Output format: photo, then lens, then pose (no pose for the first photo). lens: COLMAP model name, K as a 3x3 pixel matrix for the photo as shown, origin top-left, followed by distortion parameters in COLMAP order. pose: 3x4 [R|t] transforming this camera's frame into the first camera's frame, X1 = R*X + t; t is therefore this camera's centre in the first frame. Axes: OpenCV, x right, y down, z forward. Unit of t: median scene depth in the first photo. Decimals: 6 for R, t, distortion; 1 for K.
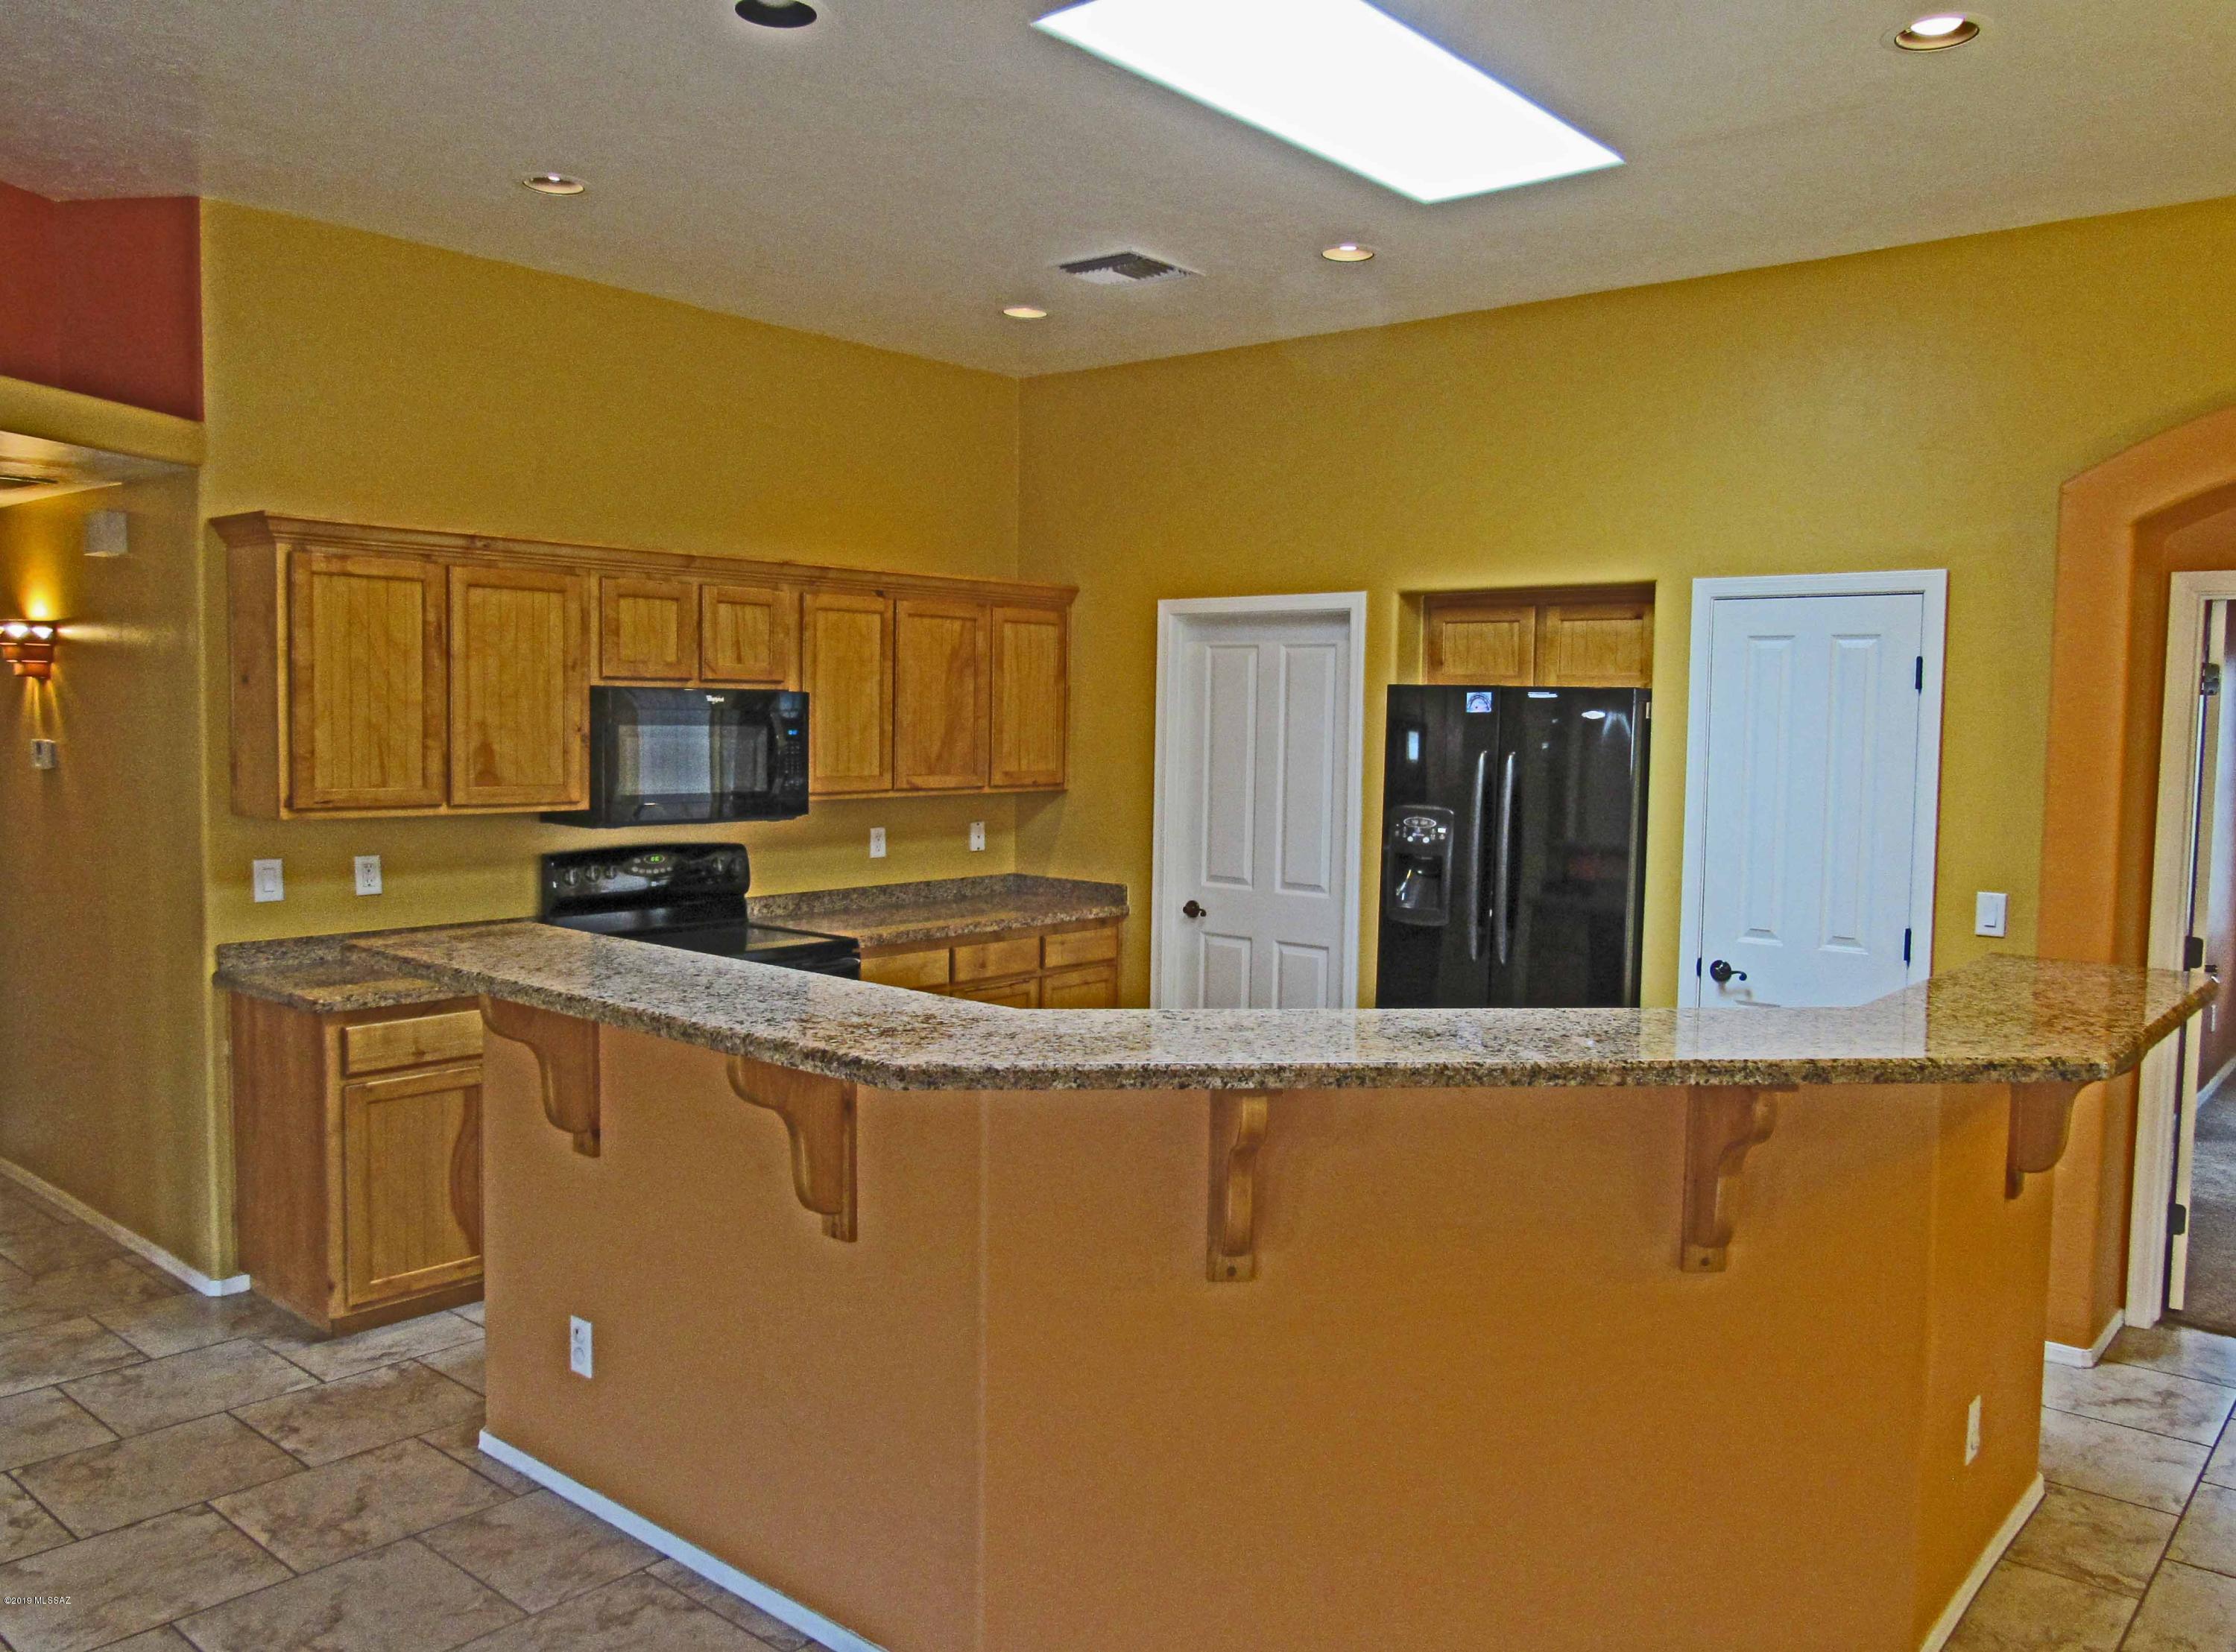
lens RADIAL K [[1701.9, 0, 1199.2], [0, 1701.9, 850.7], [0, 0, 1]] dist [-0.047753, -0.001245]
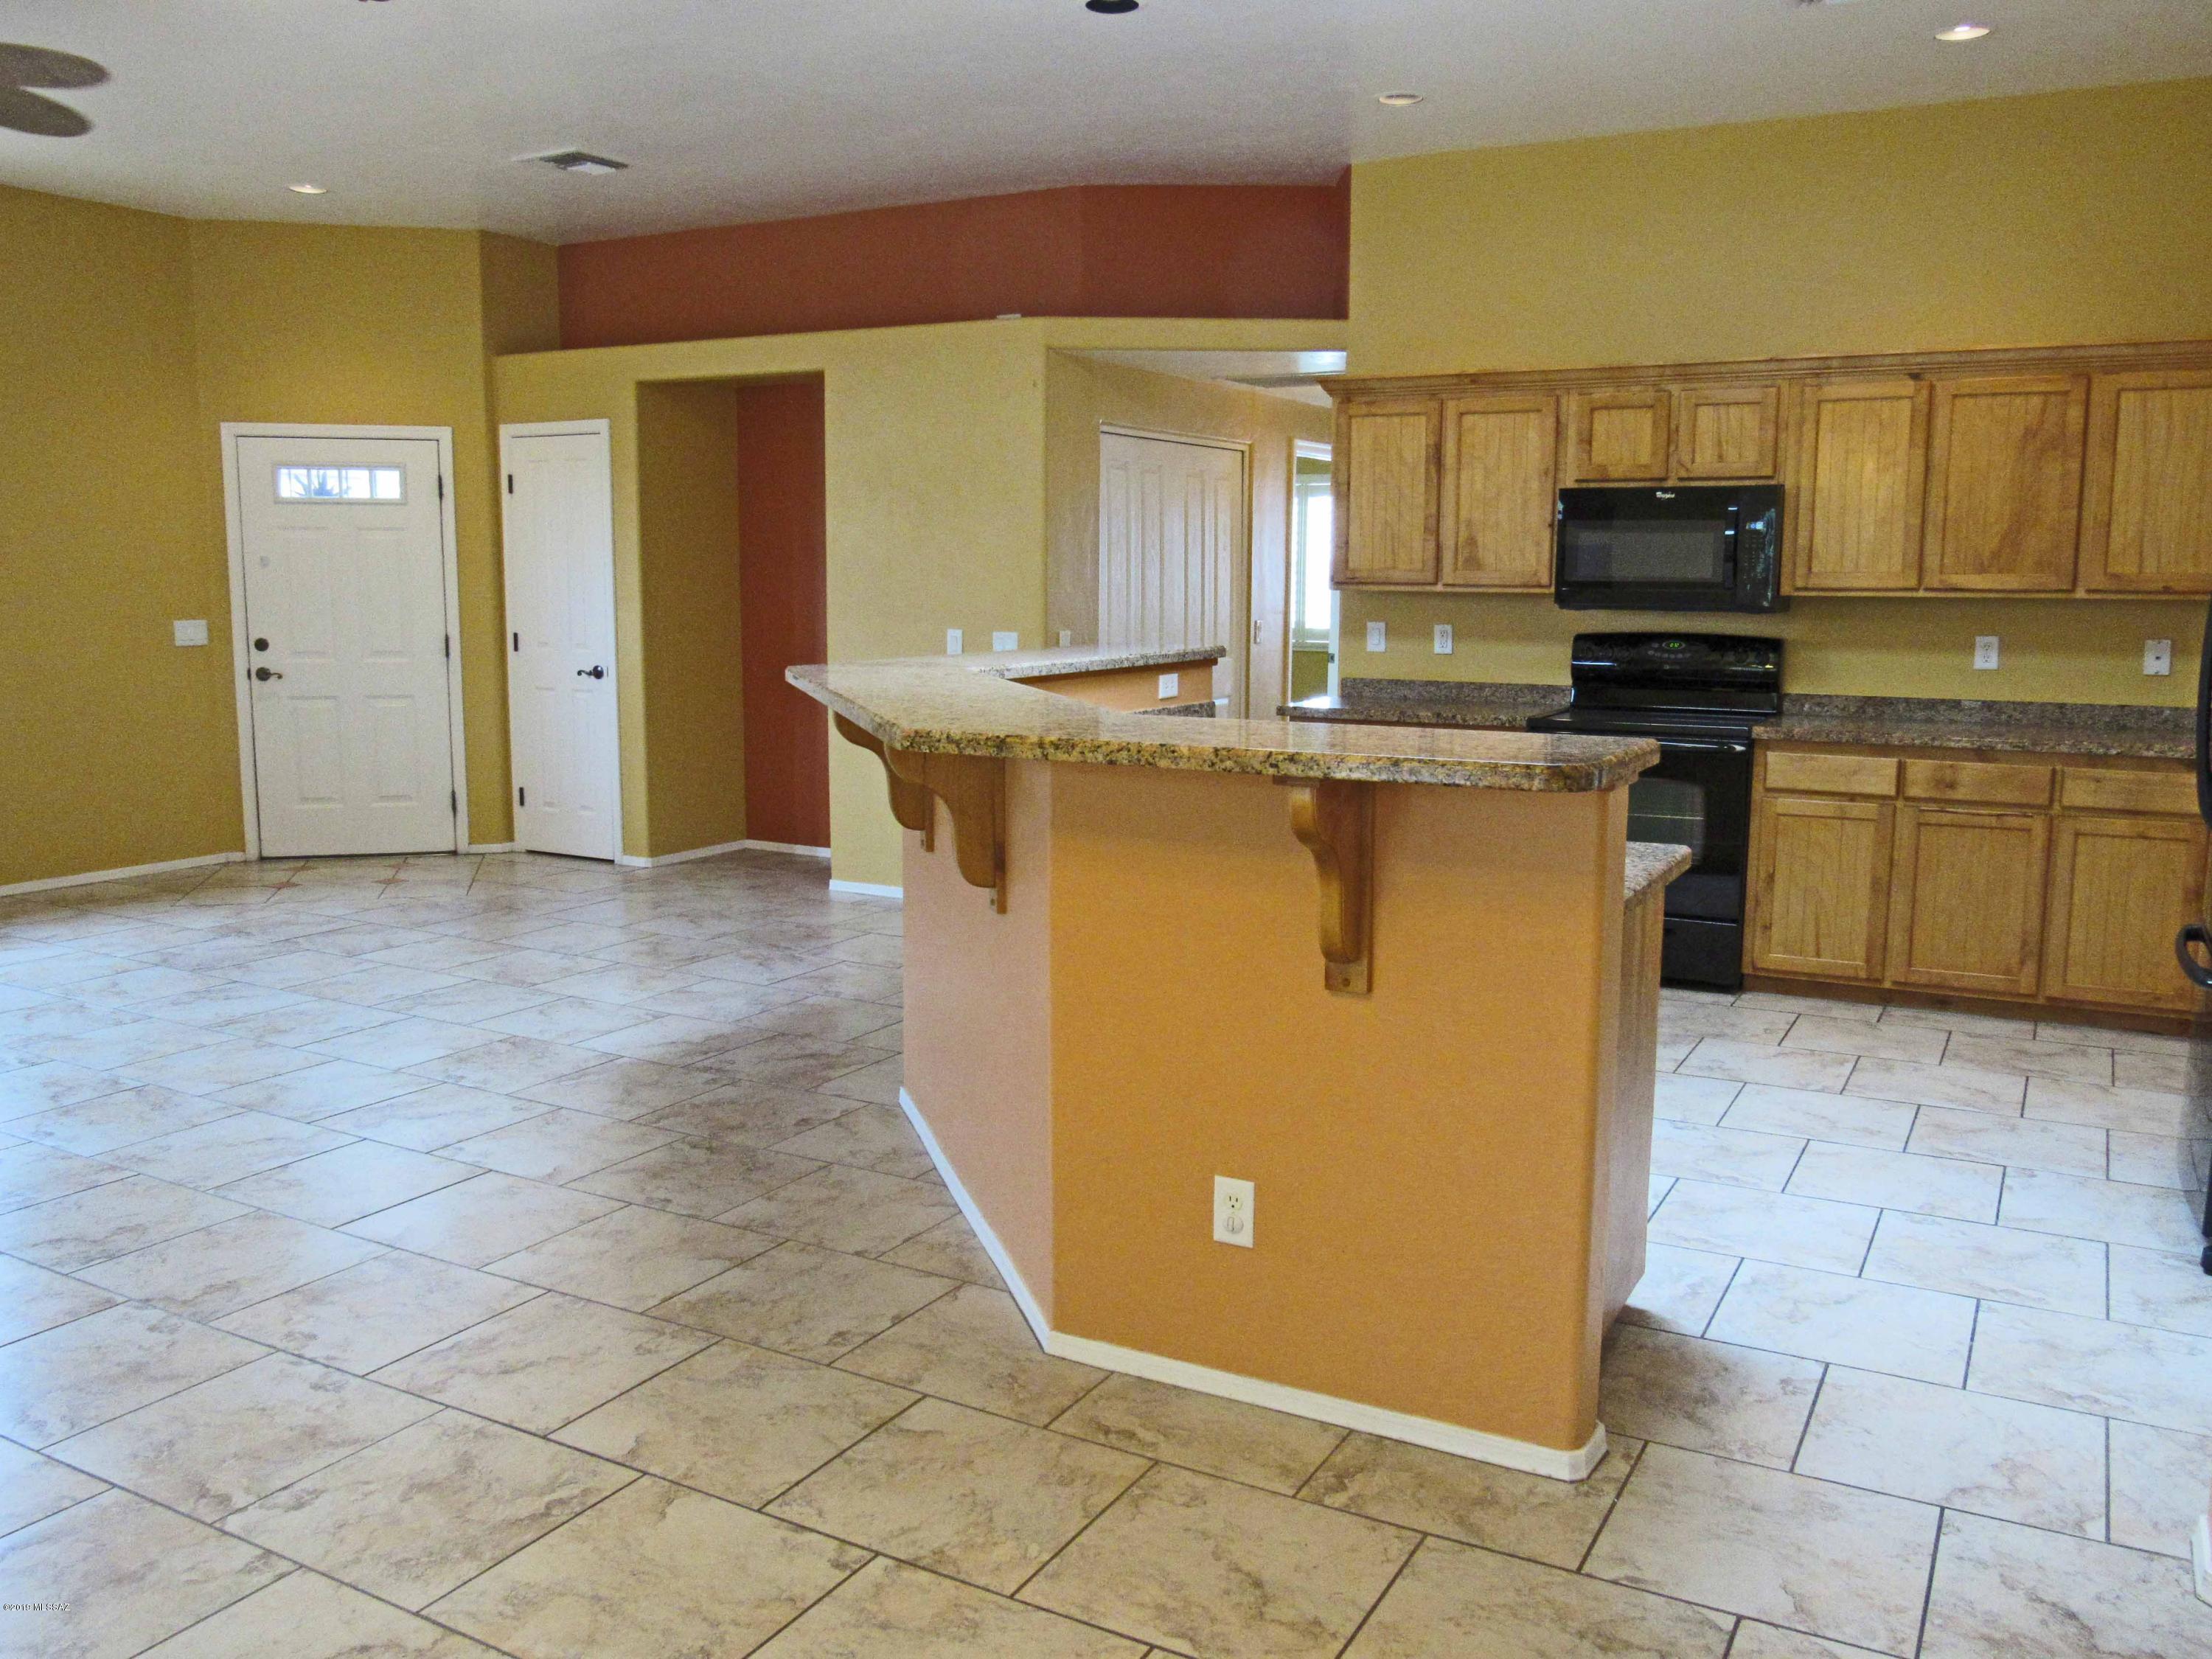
lens RADIAL K [[1905.9, 0, 1113.2], [0, 1905.9, 834.2], [0, 0, 1]] dist [-0.009543, -0.016551]
pose [[0.162372, 0.120041, -0.979401, 0.890368], [-0.081826, 0.990792, 0.107872, 0.024210], [0.983331, 0.062625, 0.170699, 0.449868]]
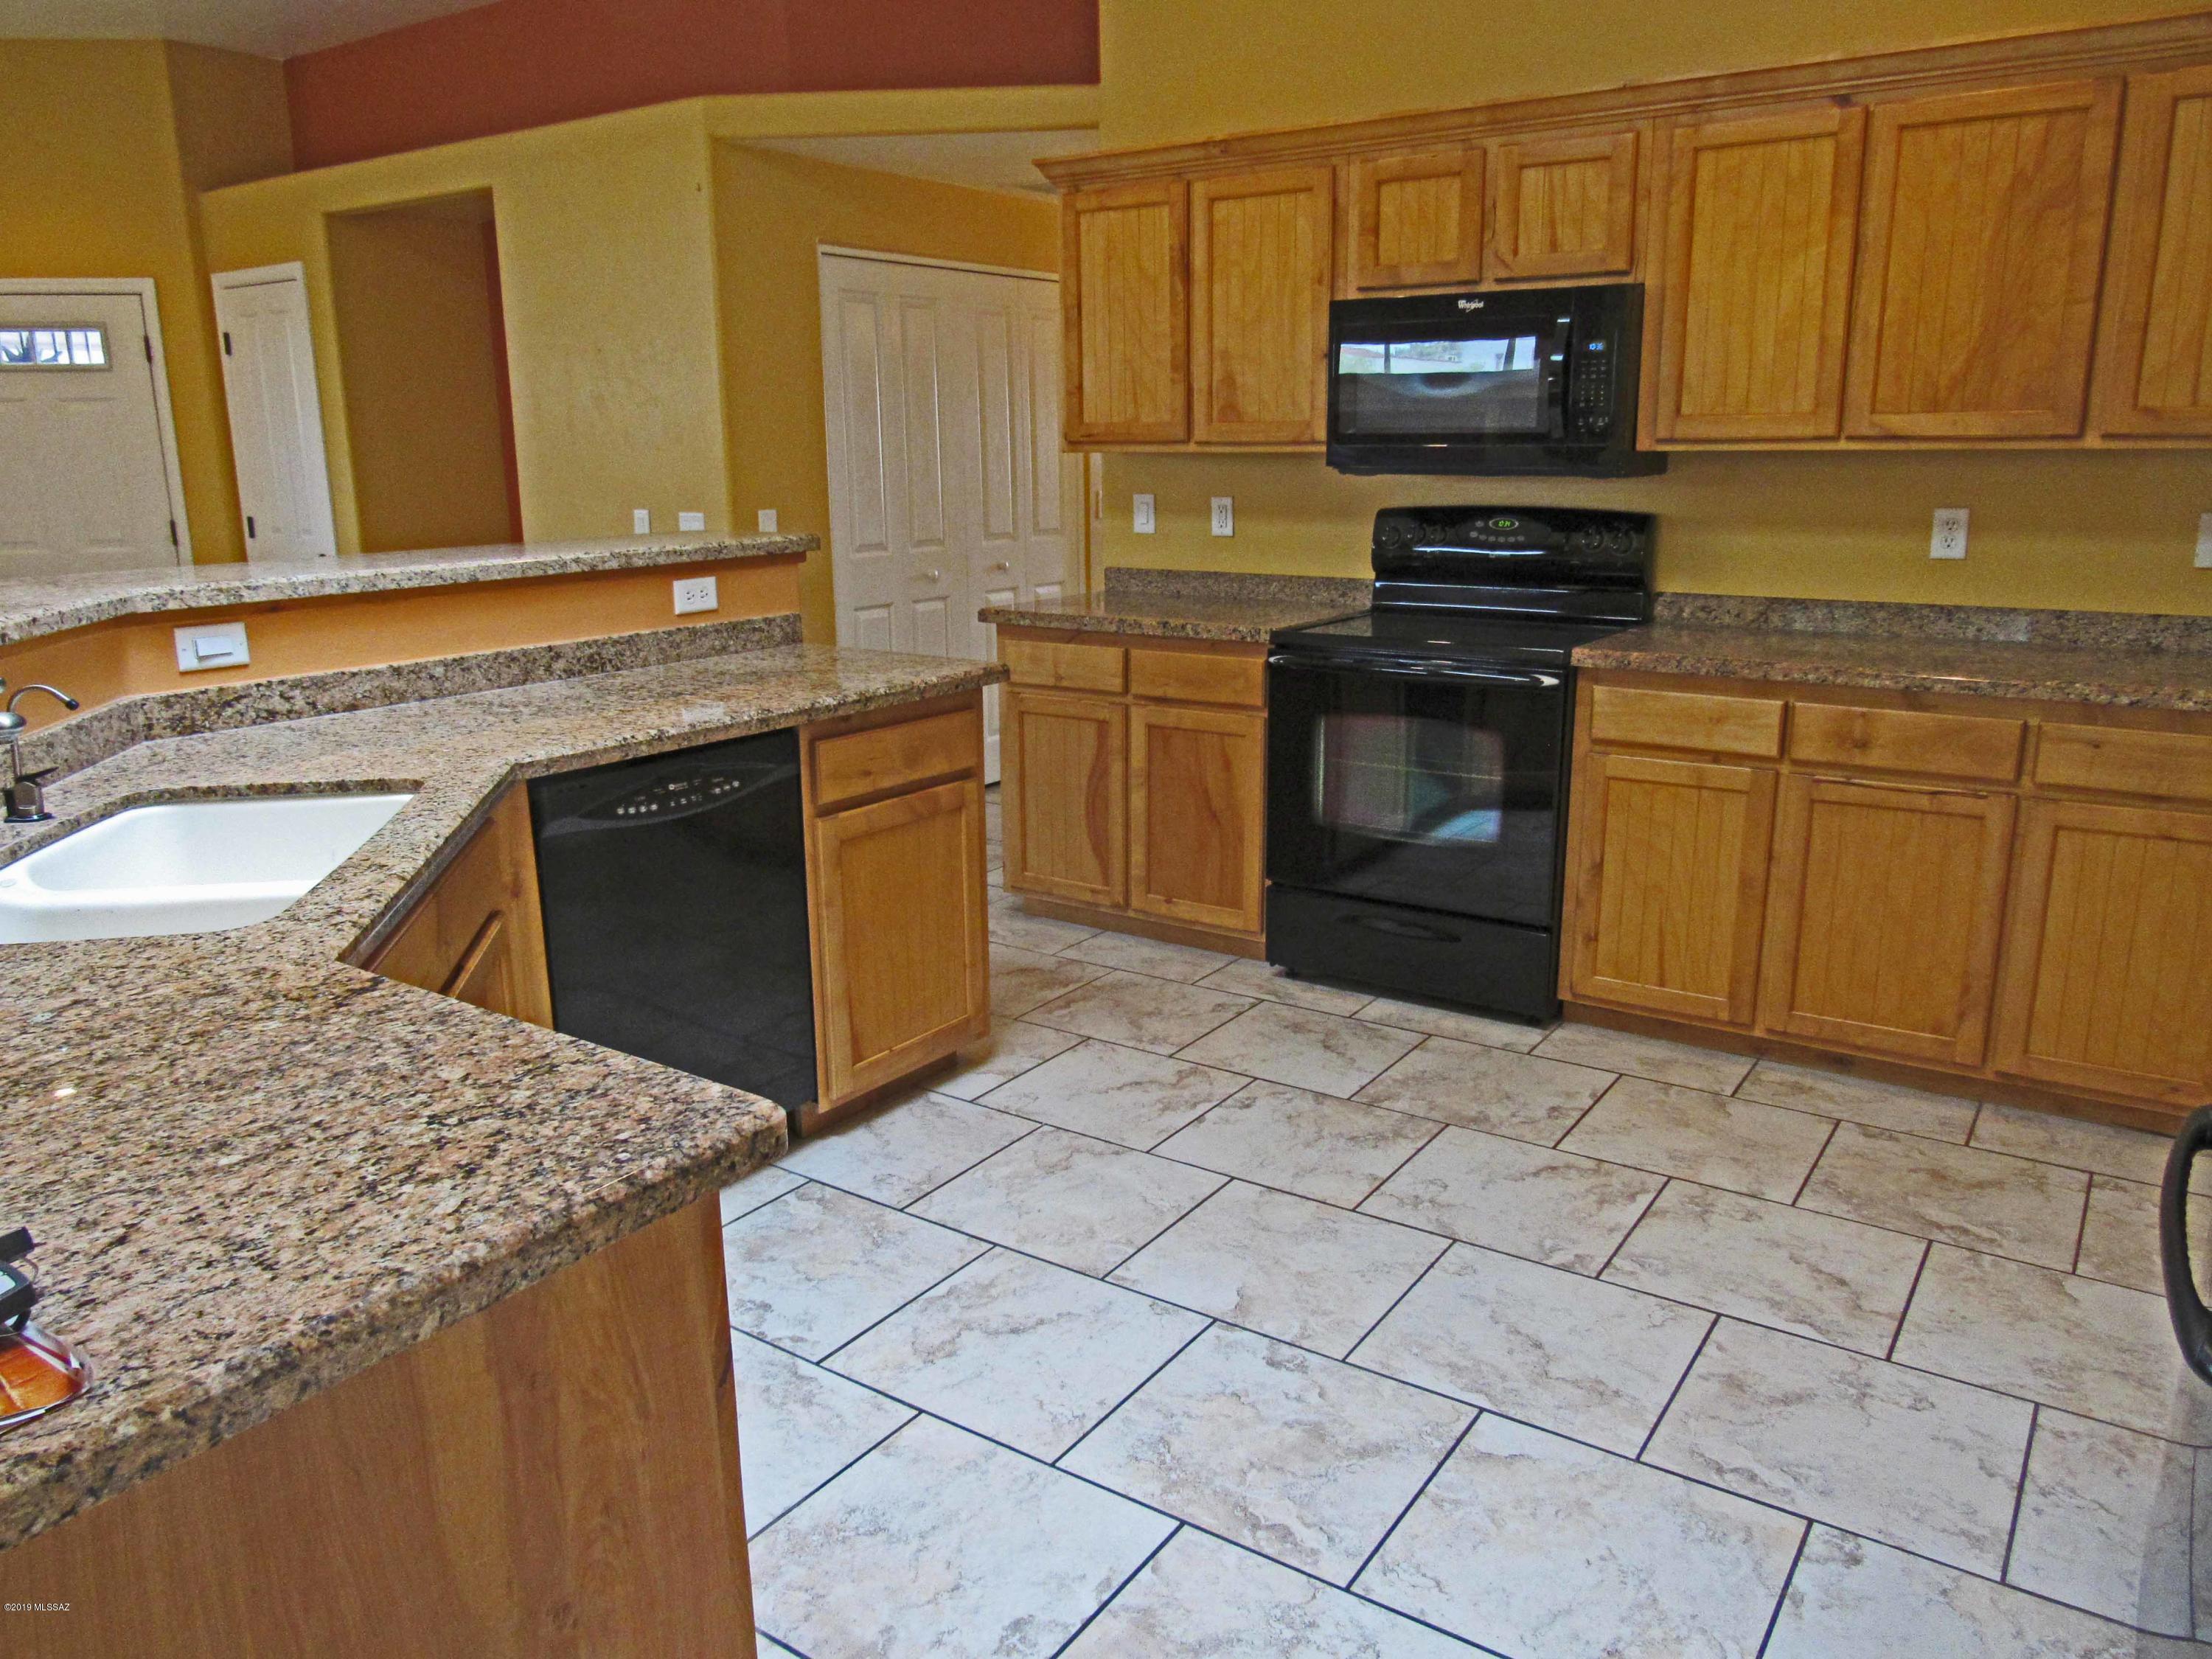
lens RADIAL K [[1644.8, 0, 1099.7], [0, 1644.8, 842.4], [0, 0, 1]] dist [-0.017687, 0.003441]
pose [[0.050402, 0.221191, -0.973927, 0.468415], [-0.069416, 0.973584, 0.217521, -0.004003], [0.996314, 0.056642, 0.064425, 0.800678]]
